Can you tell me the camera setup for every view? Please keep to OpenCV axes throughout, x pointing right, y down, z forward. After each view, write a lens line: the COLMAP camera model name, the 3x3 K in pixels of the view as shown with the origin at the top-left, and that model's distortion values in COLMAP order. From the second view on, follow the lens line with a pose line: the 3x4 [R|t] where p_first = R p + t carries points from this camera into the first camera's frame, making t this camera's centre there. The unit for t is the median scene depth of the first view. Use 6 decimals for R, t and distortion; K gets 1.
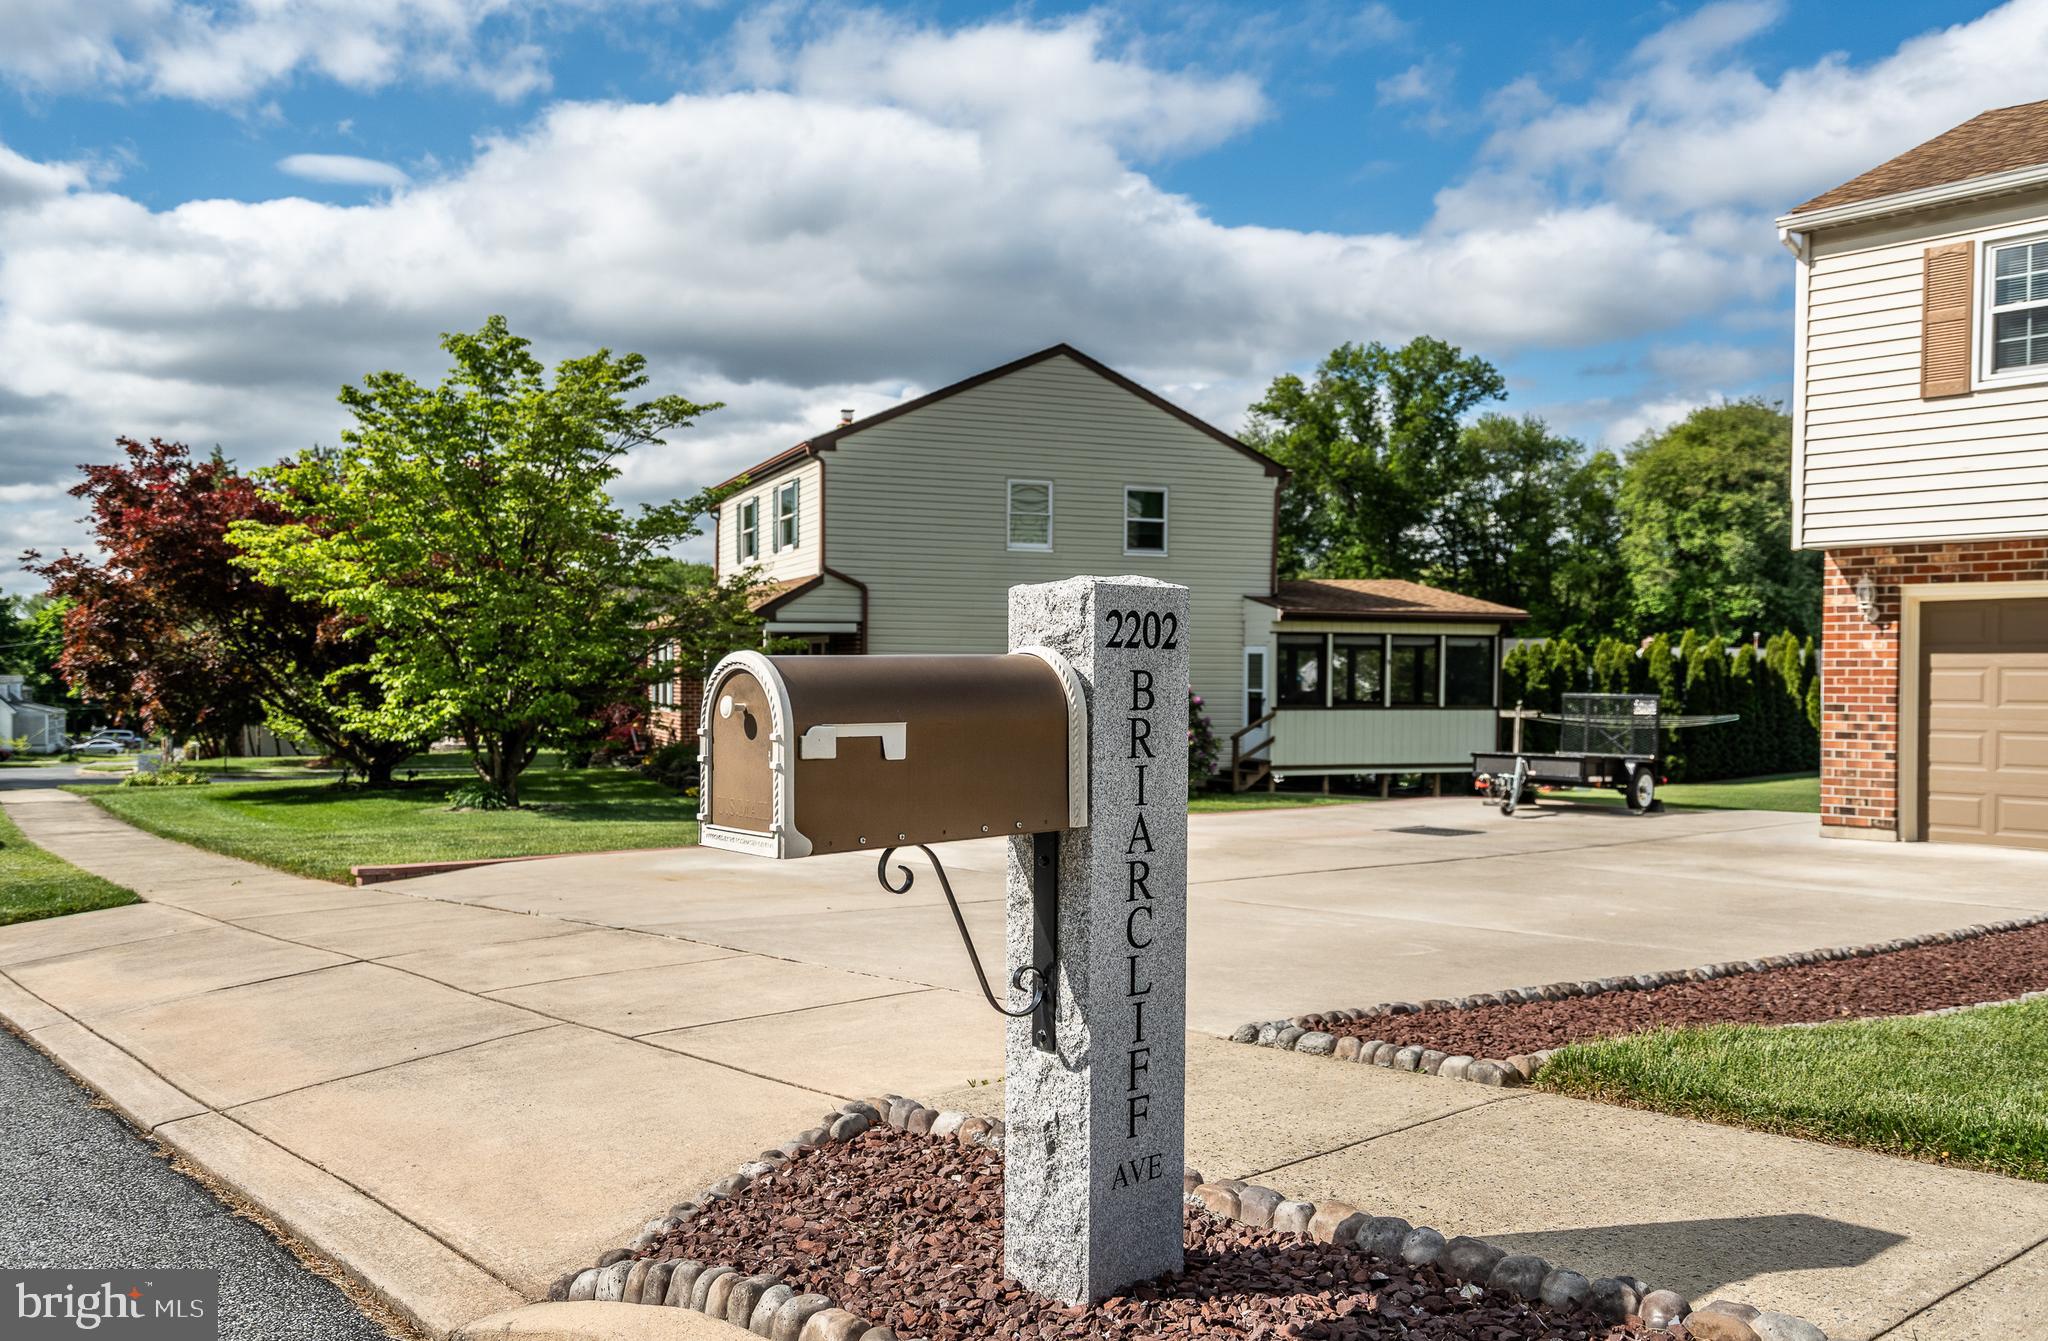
lens RADIAL K [[1645.5, 0, 1024.5], [0, 1645.5, 729.4], [0, 0, 1]] dist [0.003356, -0.000102]
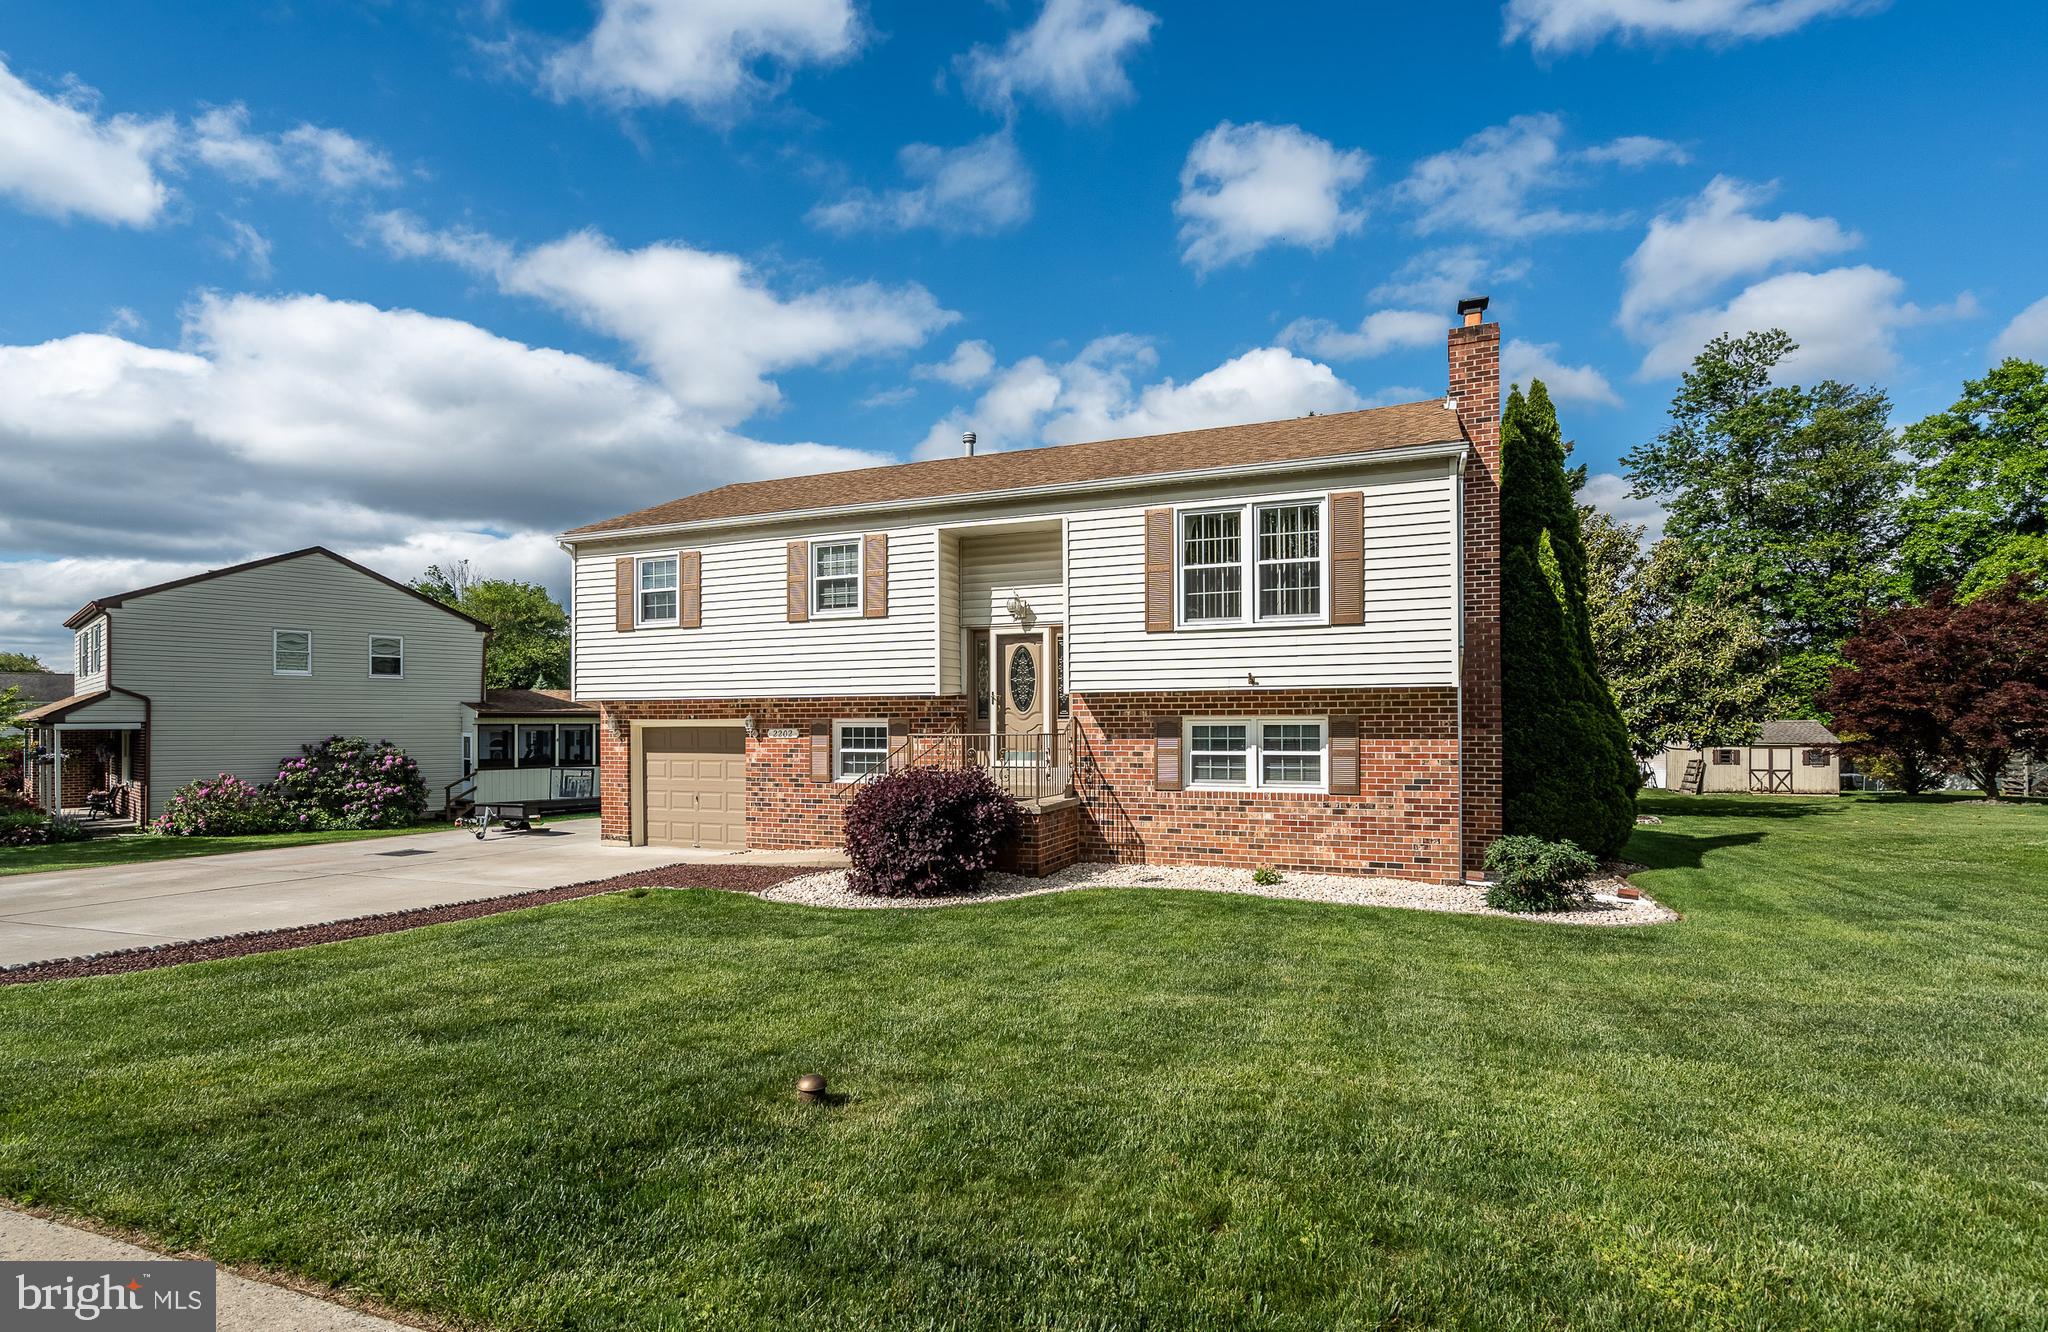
lens RADIAL K [[968.1, 0, 1023.7], [0, 968.1, 714.2], [0, 0, 1]] dist [-0.002158, -0.000113]
pose [[0.895043, -0.005928, 0.445940, 0.212508], [0.025257, 0.998981, -0.037412, -0.018283], [-0.445264, 0.044749, 0.894281, -0.136500]]
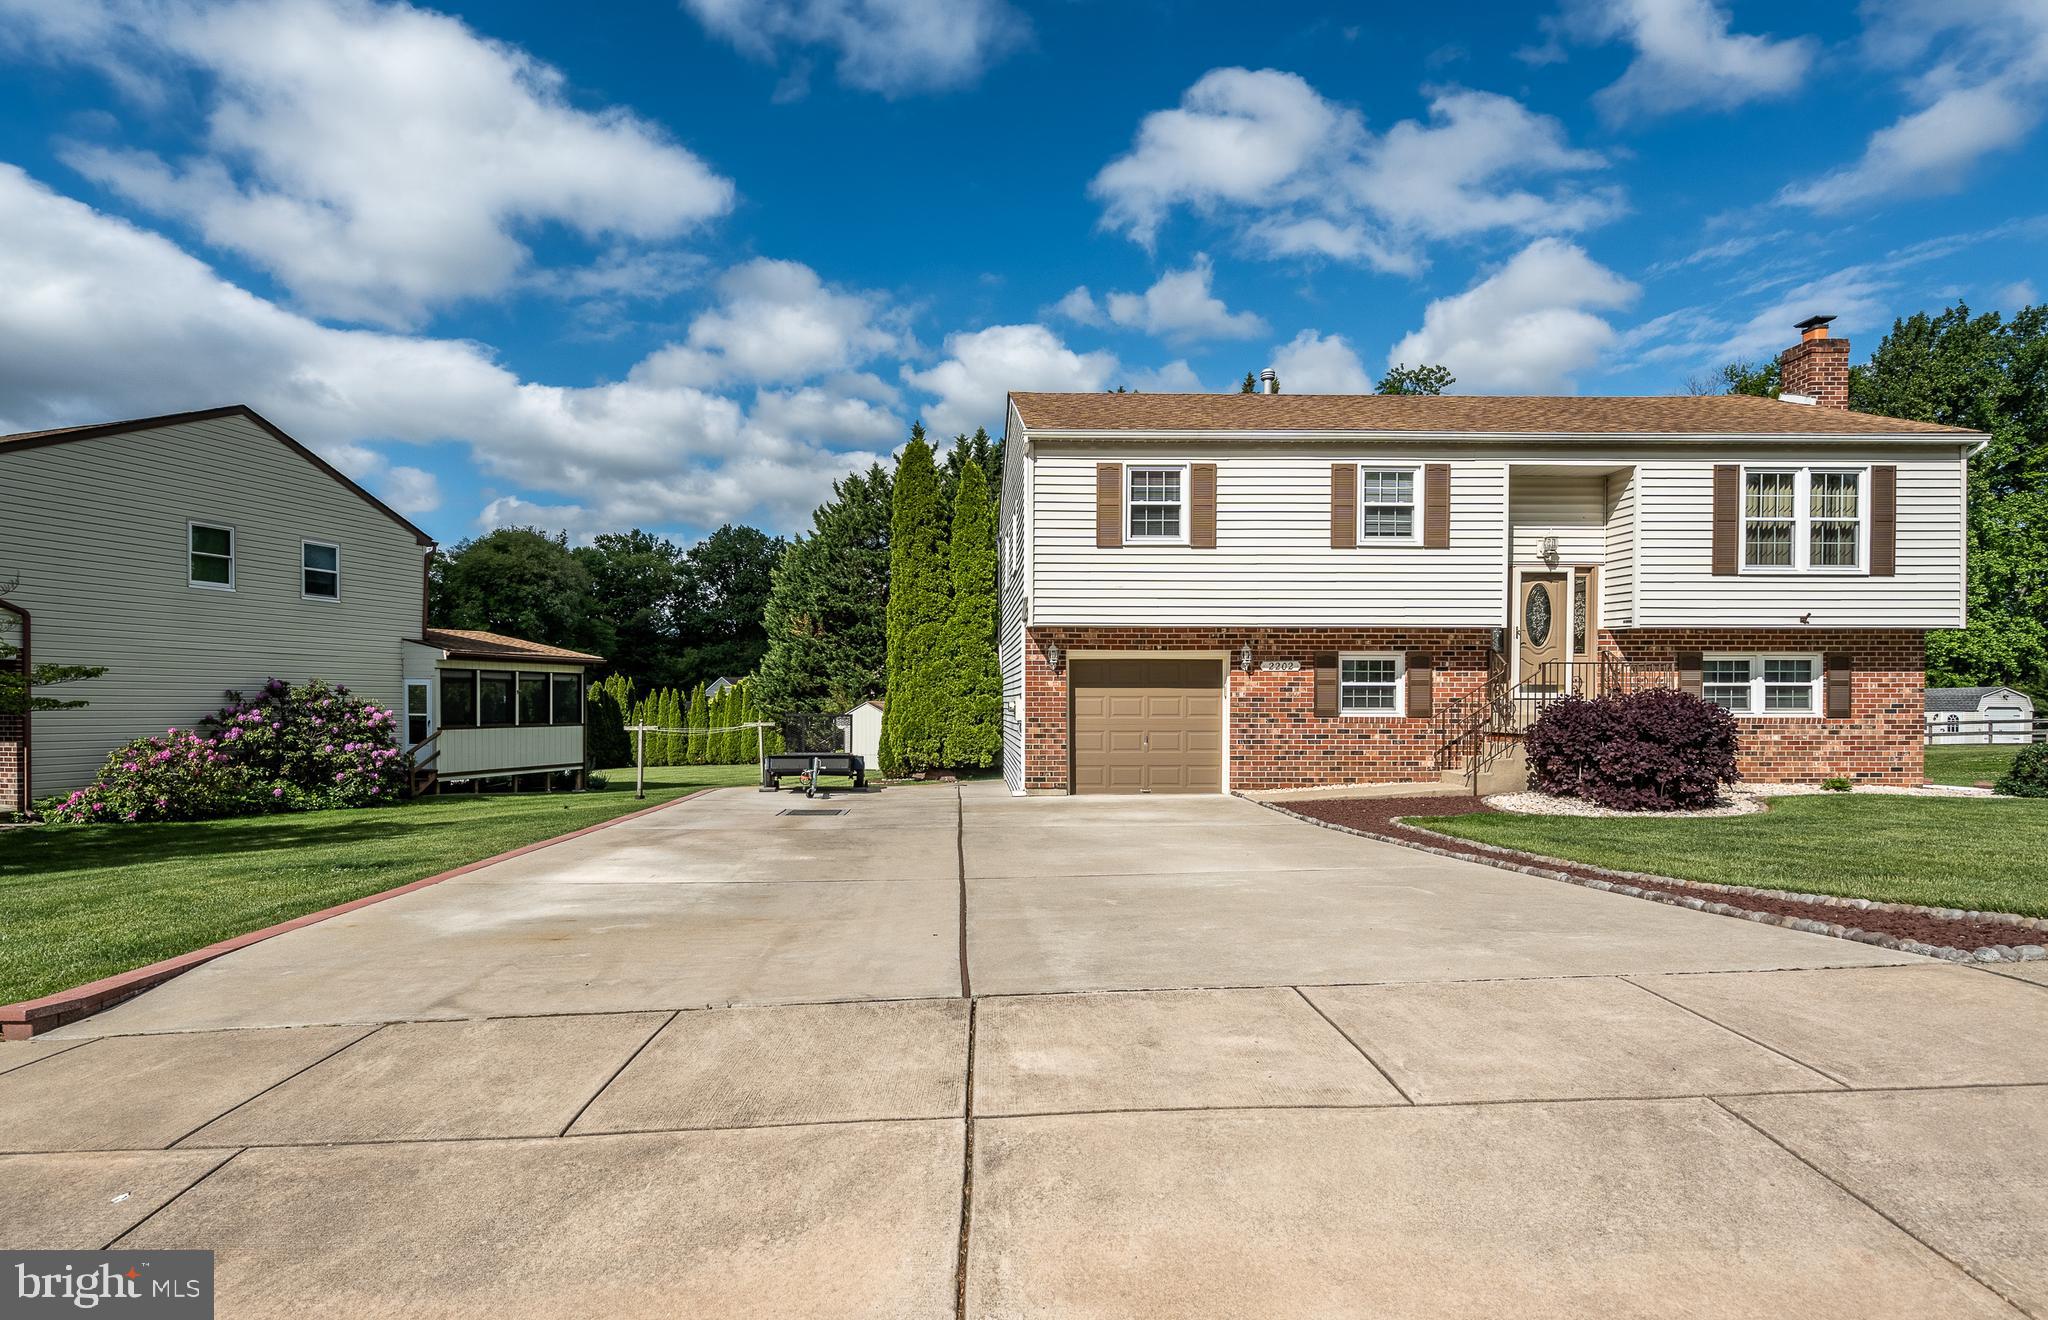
lens RADIAL K [[1025.4, 0, 968.6], [0, 1025.4, 716.4], [0, 0, 1]] dist [-0.000471, 0.002979]
pose [[0.650184, -0.015854, 0.759611, -0.182326], [0.028942, 0.999573, -0.003910, -0.007280], [-0.759225, 0.024527, 0.650365, 0.178224]]
